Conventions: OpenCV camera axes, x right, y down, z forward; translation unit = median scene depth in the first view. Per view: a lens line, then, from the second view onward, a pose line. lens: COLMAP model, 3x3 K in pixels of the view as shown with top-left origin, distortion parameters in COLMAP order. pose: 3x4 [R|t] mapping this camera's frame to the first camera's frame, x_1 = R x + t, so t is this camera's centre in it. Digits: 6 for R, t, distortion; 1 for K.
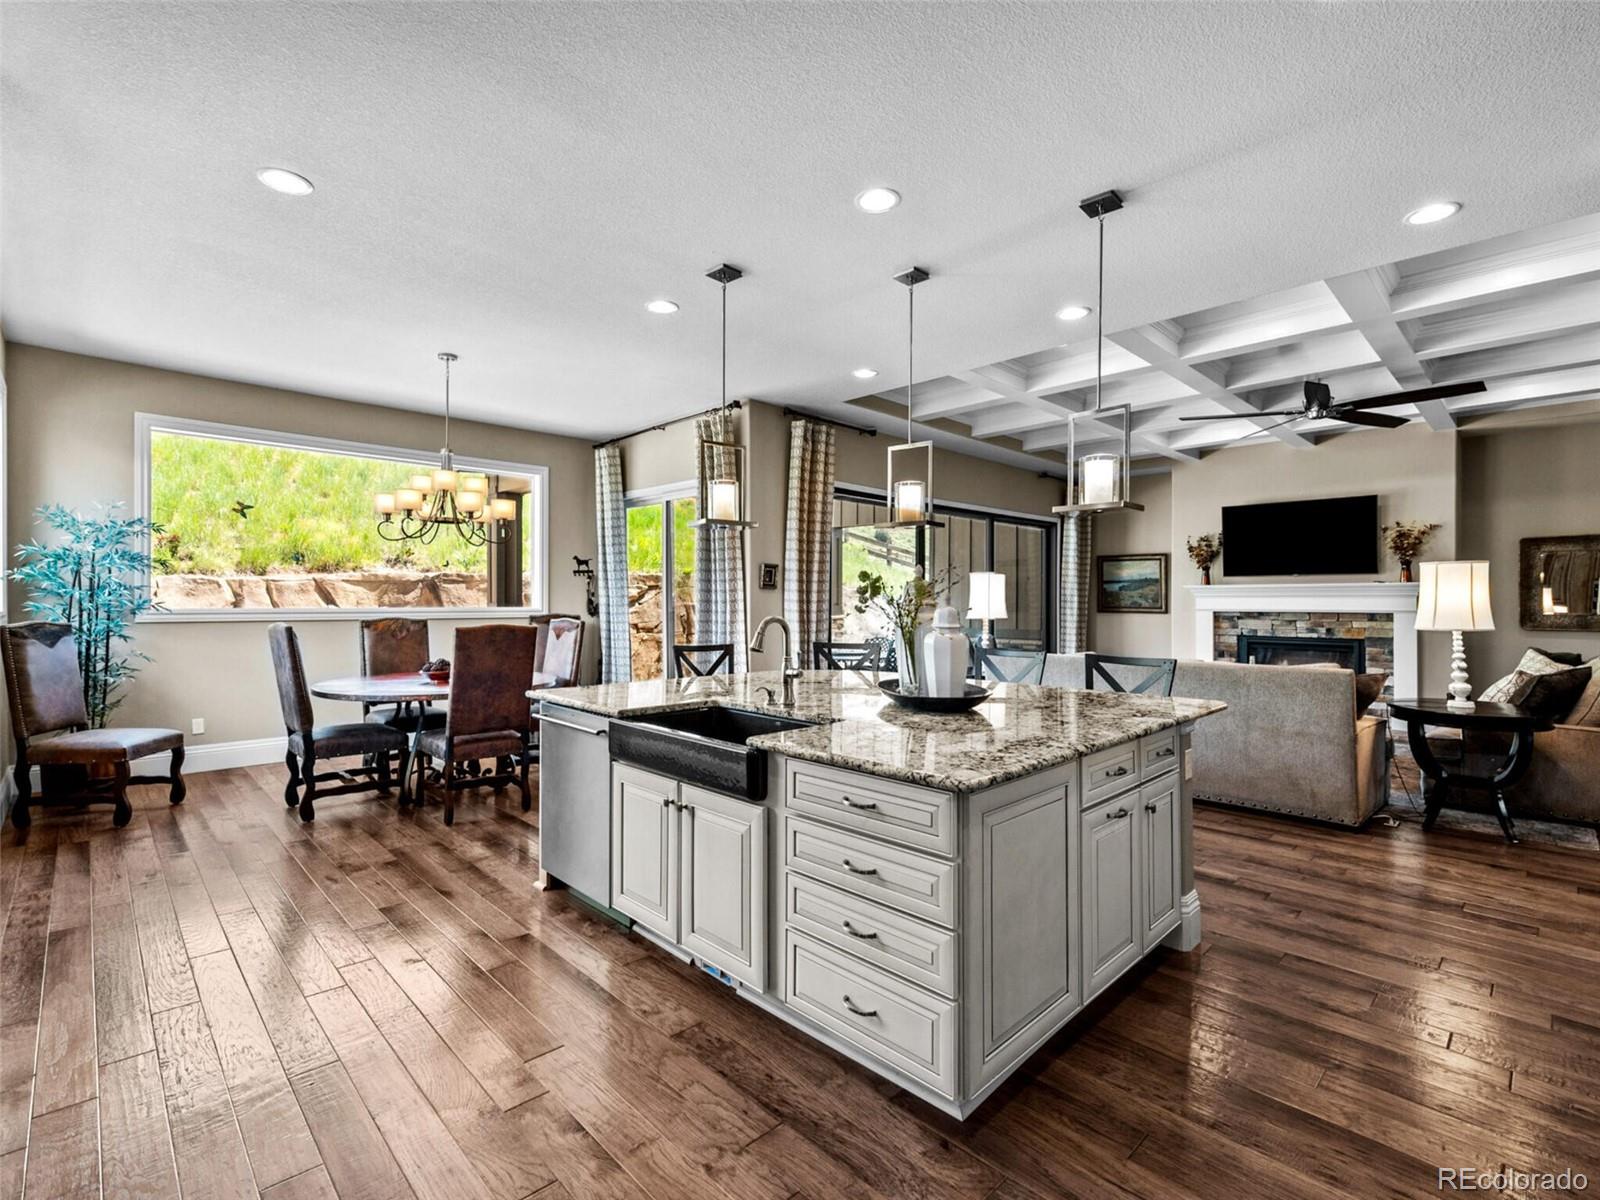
lens RADIAL K [[738.5, 0, 810.8], [0, 738.5, 605.0], [0, 0, 1]] dist [-0.012540, 0.000300]
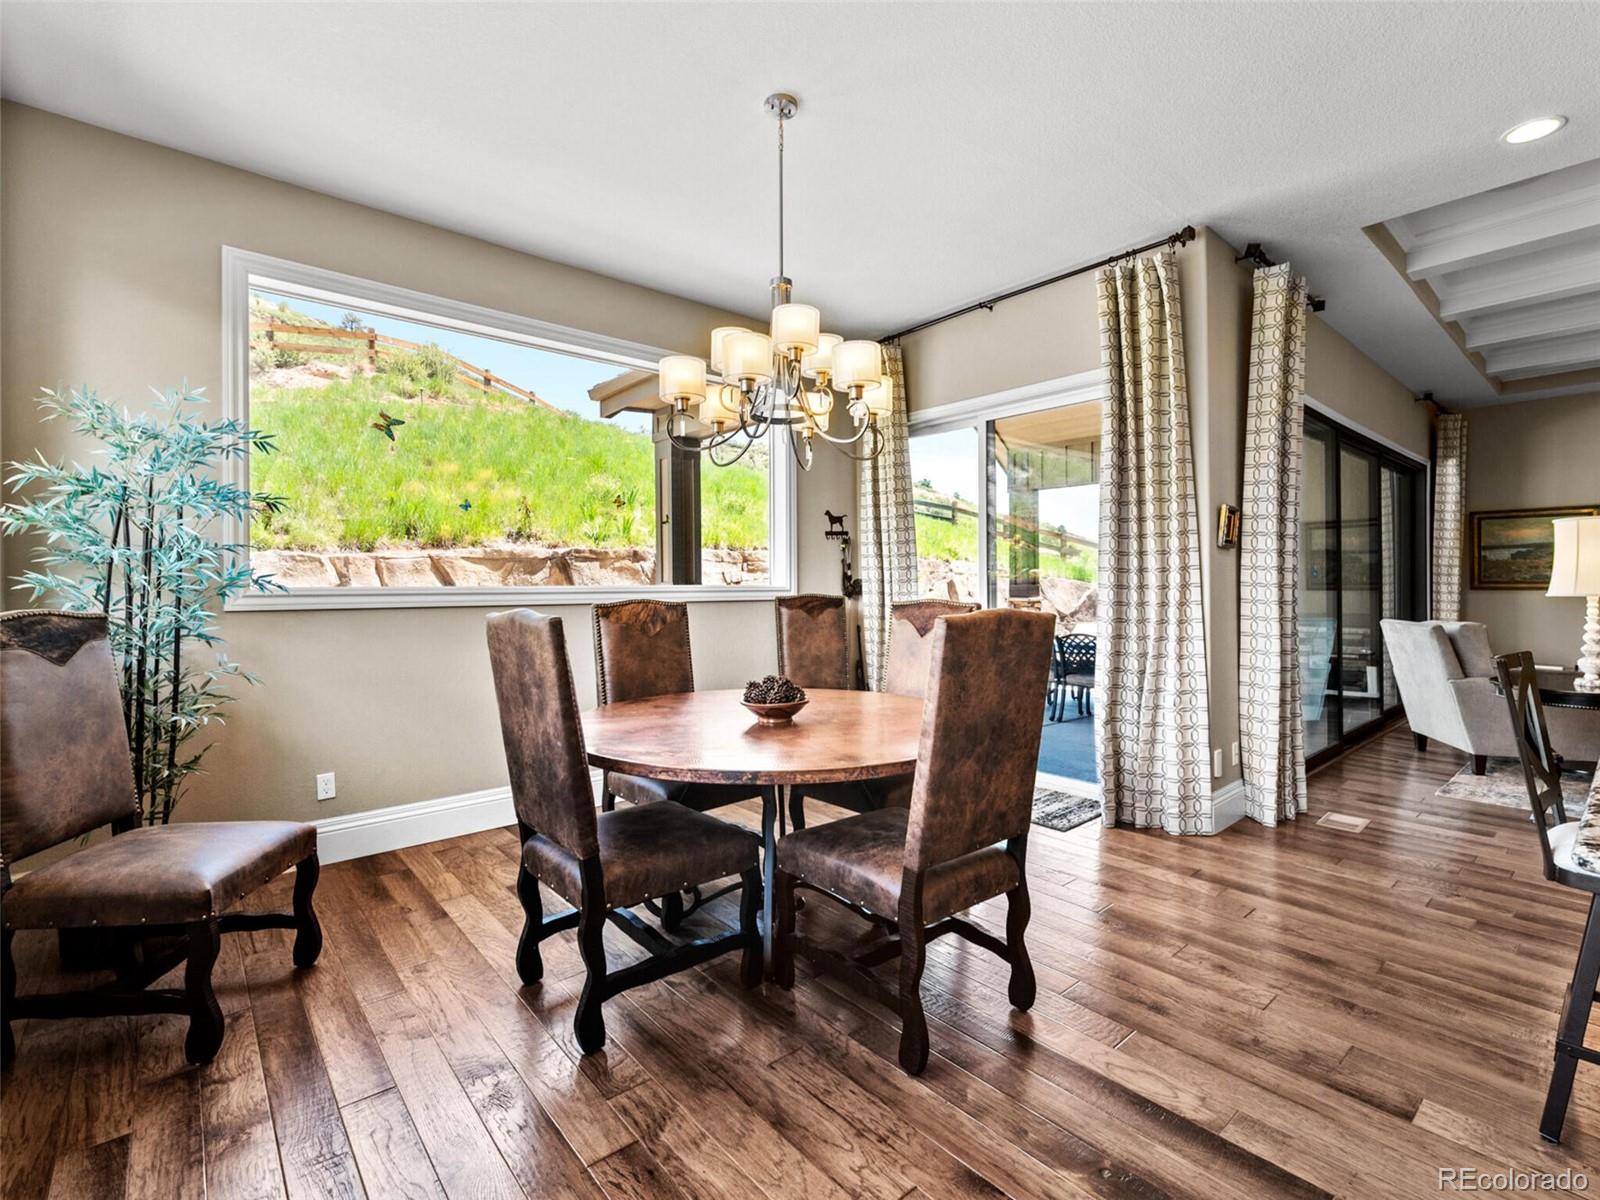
lens RADIAL K [[725.0, 0, 790.4], [0, 725.0, 589.9], [0, 0, 1]] dist [-0.011843, -0.000086]
pose [[0.996985, -0.007746, -0.077212, -0.366930], [0.007745, 0.999970, -0.000318, 0.009080], [0.077212, -0.000281, 0.997015, 0.394446]]
